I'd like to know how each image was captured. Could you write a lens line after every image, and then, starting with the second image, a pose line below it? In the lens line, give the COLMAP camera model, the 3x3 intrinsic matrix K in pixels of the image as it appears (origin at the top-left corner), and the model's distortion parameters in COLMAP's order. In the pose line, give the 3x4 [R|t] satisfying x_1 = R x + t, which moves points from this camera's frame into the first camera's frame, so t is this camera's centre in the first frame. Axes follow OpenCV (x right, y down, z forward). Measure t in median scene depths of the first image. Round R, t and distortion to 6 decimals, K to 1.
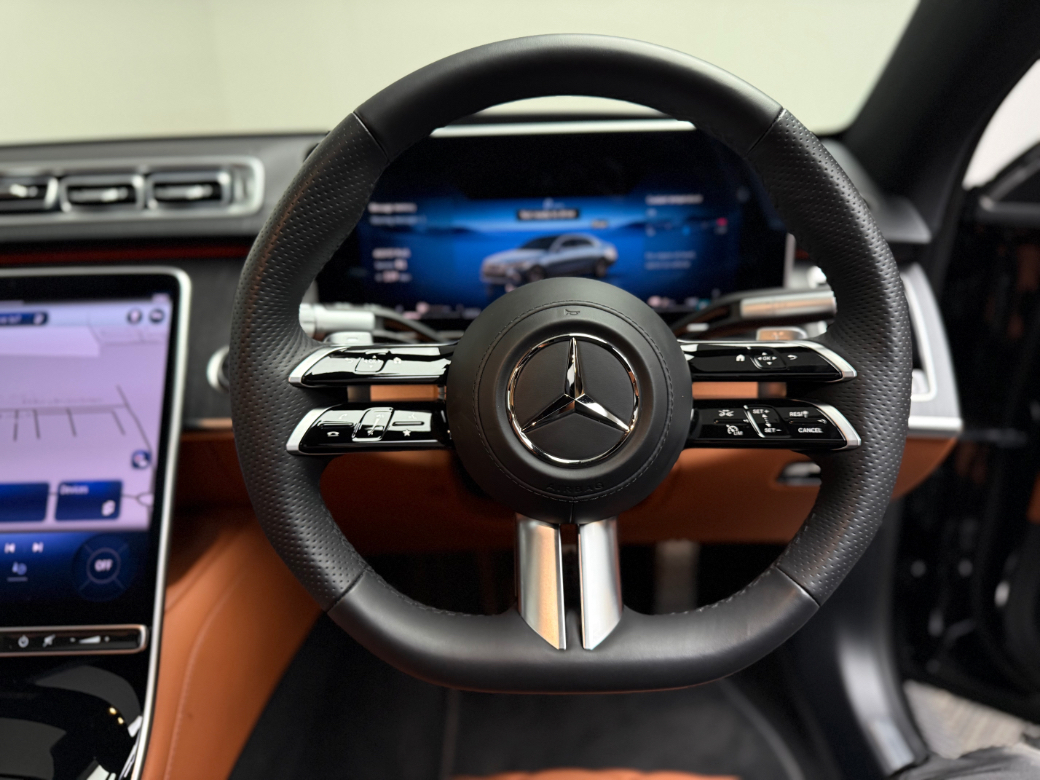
lens RADIAL K [[748.9, 0, 510.3], [0, 748.9, 394.1], [0, 0, 1]] dist [0.044659, -0.085365]
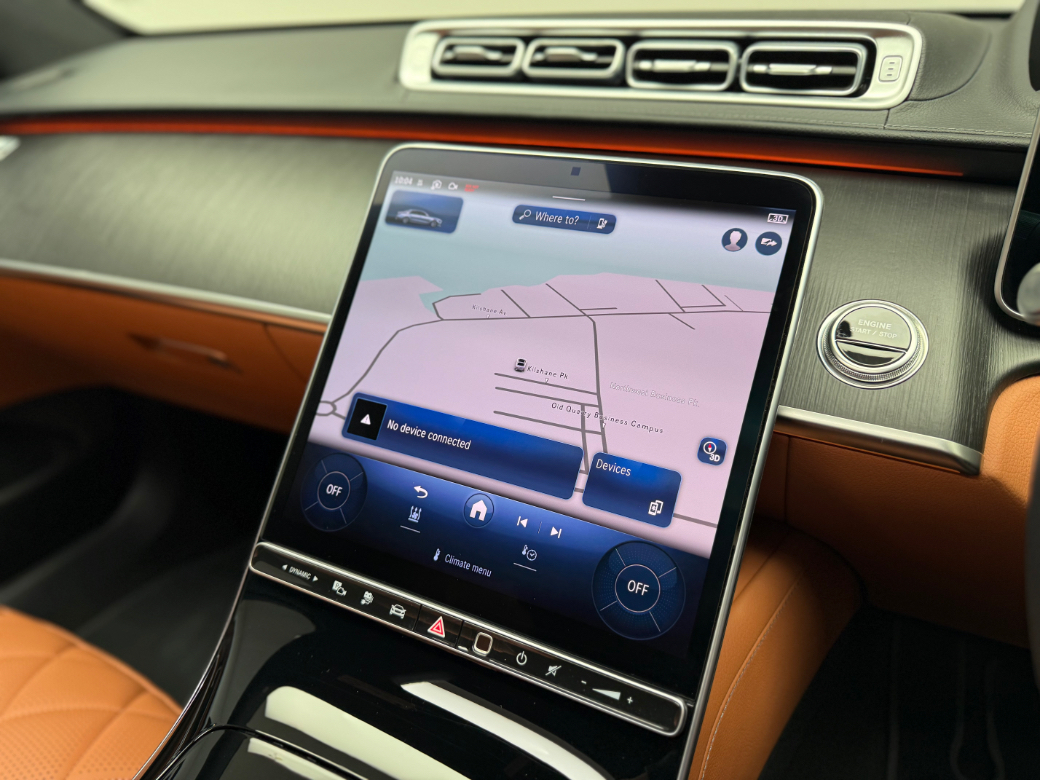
lens RADIAL K [[748.8, 0, 520.0], [0, 748.8, 390.0], [0, 0, 1]] dist [0.048204, -0.088906]
pose [[0.879022, 0.226629, -0.419476, -0.369716], [-0.193139, 0.973644, 0.121300, -0.015784], [0.435910, -0.025609, 0.899626, 0.311733]]
